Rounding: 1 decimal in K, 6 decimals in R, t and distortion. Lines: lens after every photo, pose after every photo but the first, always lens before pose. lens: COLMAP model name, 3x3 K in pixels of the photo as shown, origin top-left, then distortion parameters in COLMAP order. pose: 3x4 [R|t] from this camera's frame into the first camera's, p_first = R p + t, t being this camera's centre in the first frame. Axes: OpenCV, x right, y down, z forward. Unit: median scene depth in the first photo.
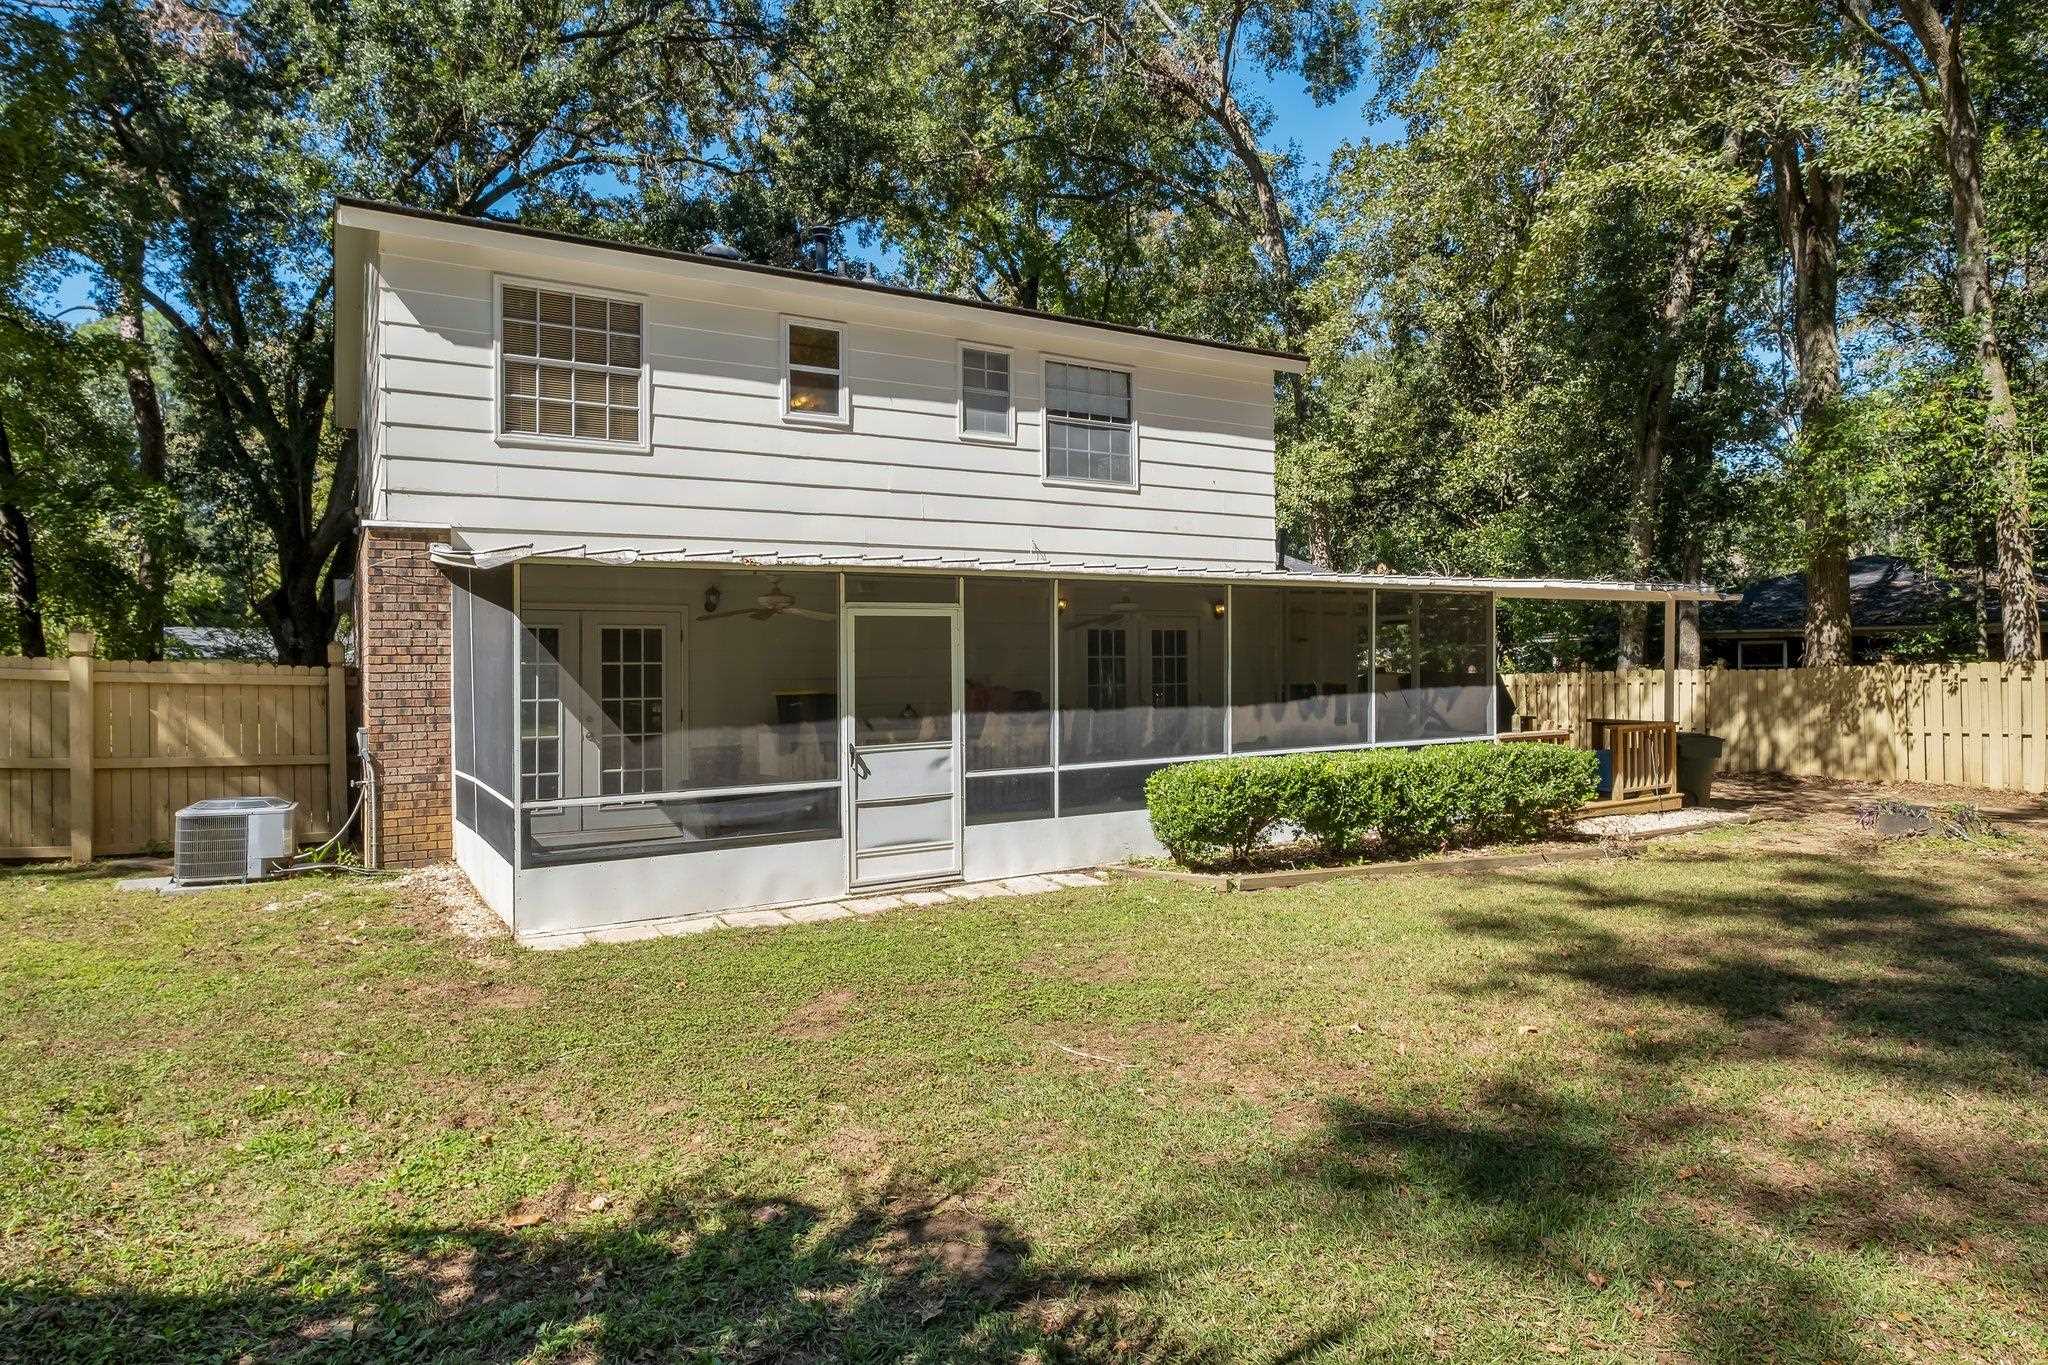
lens RADIAL K [[886.6, 0, 1026.7], [0, 886.6, 663.7], [0, 0, 1]] dist [-0.002990, 0.000784]
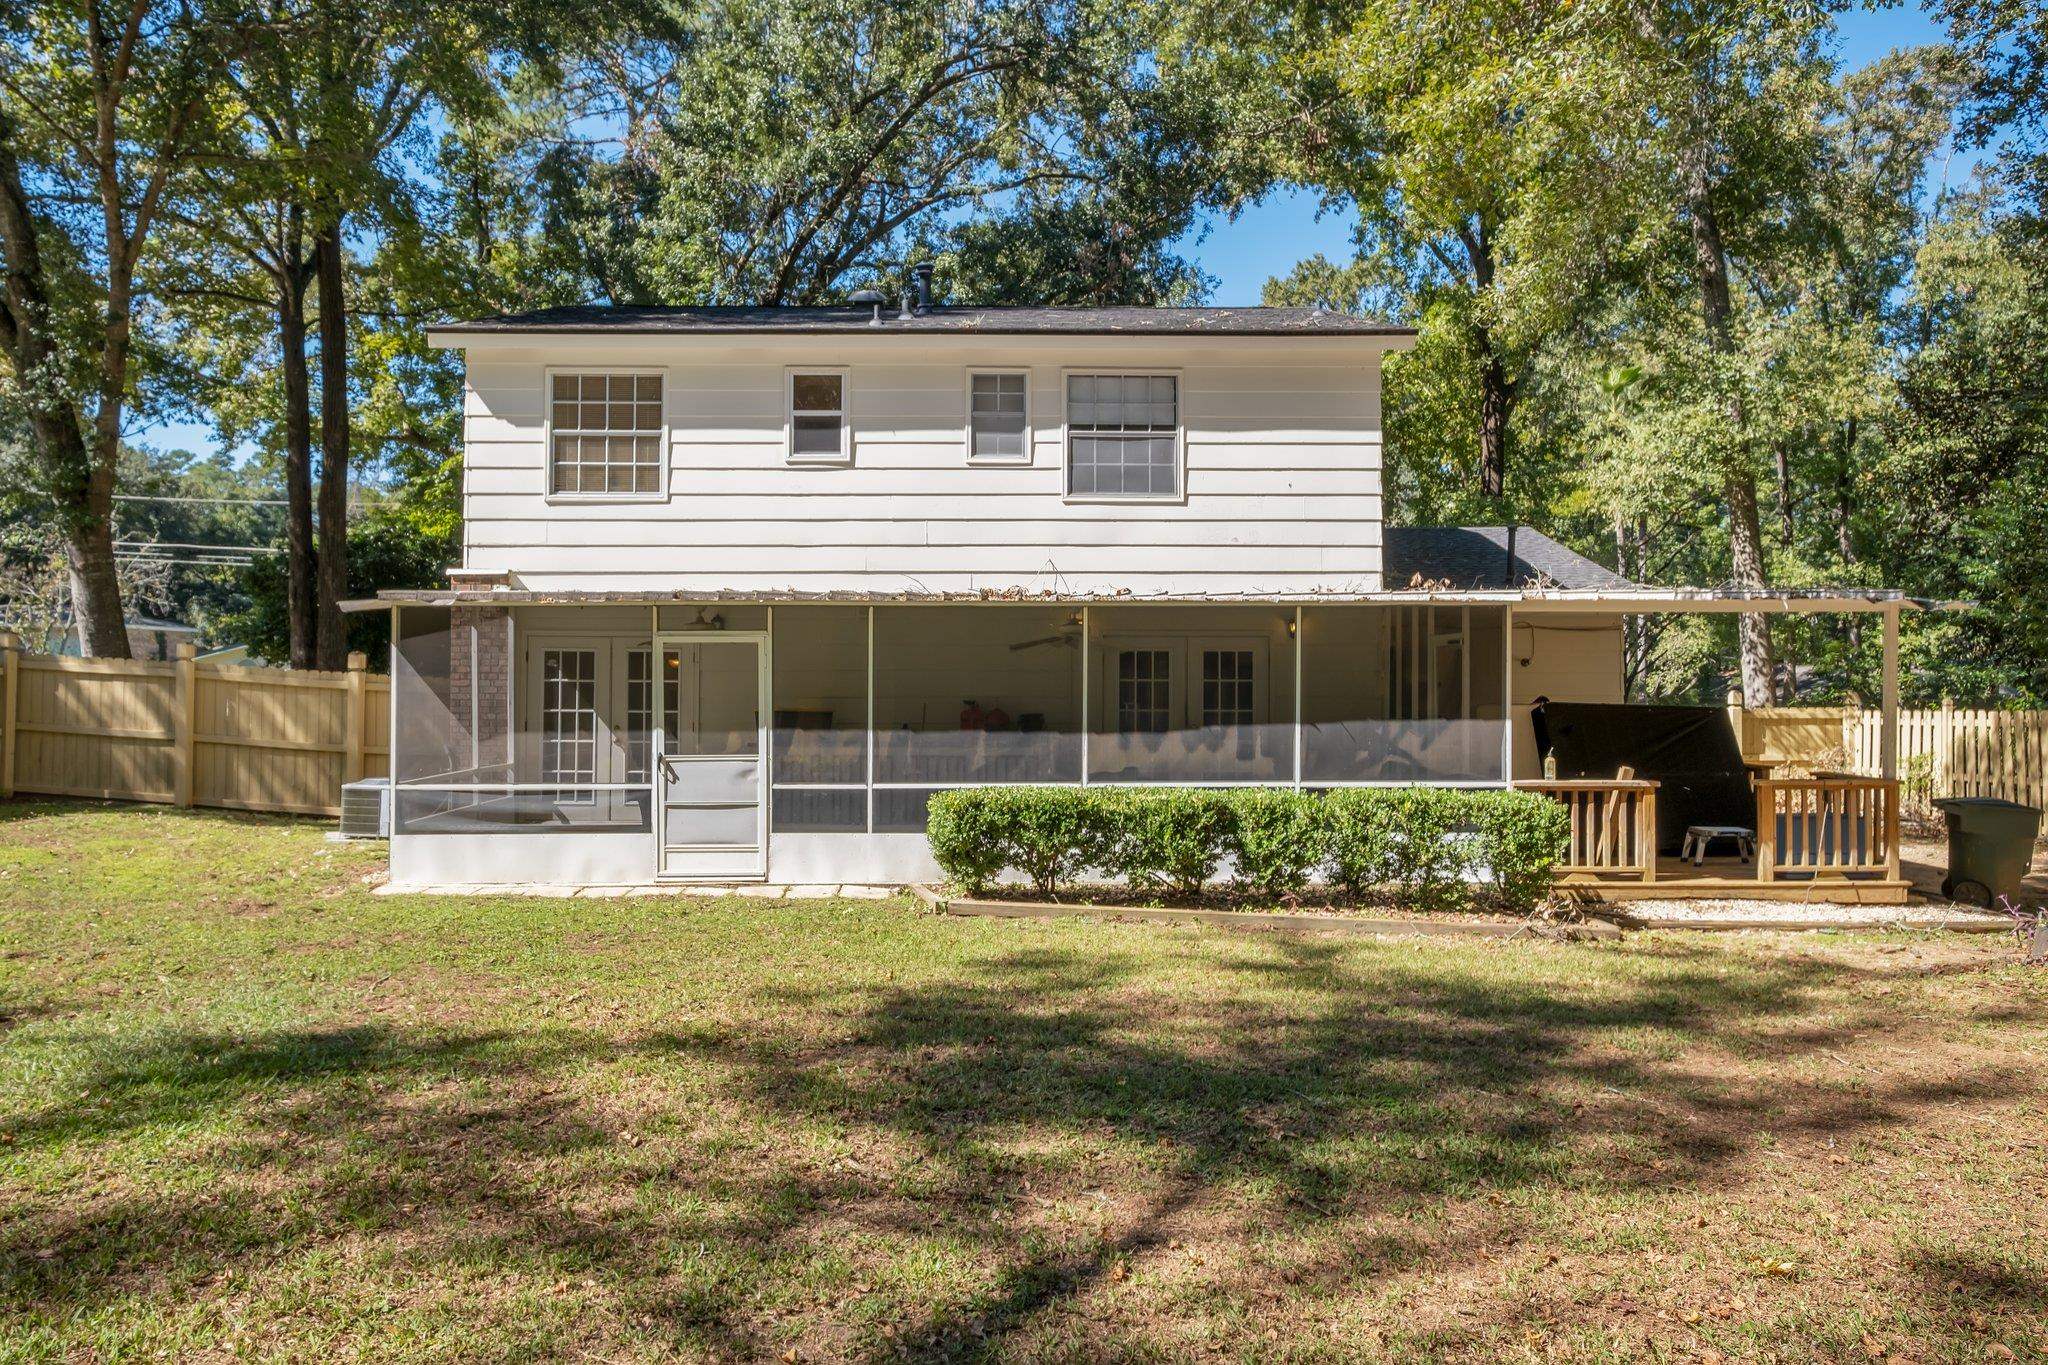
lens RADIAL K [[959.1, 0, 1016.3], [0, 959.1, 675.0], [0, 0, 1]] dist [0.003974, 0.000434]
pose [[0.922912, 0.009396, -0.384897, 0.510182], [-0.013121, 0.999889, -0.007052, -0.006336], [0.384788, 0.011559, 0.922933, 0.012671]]
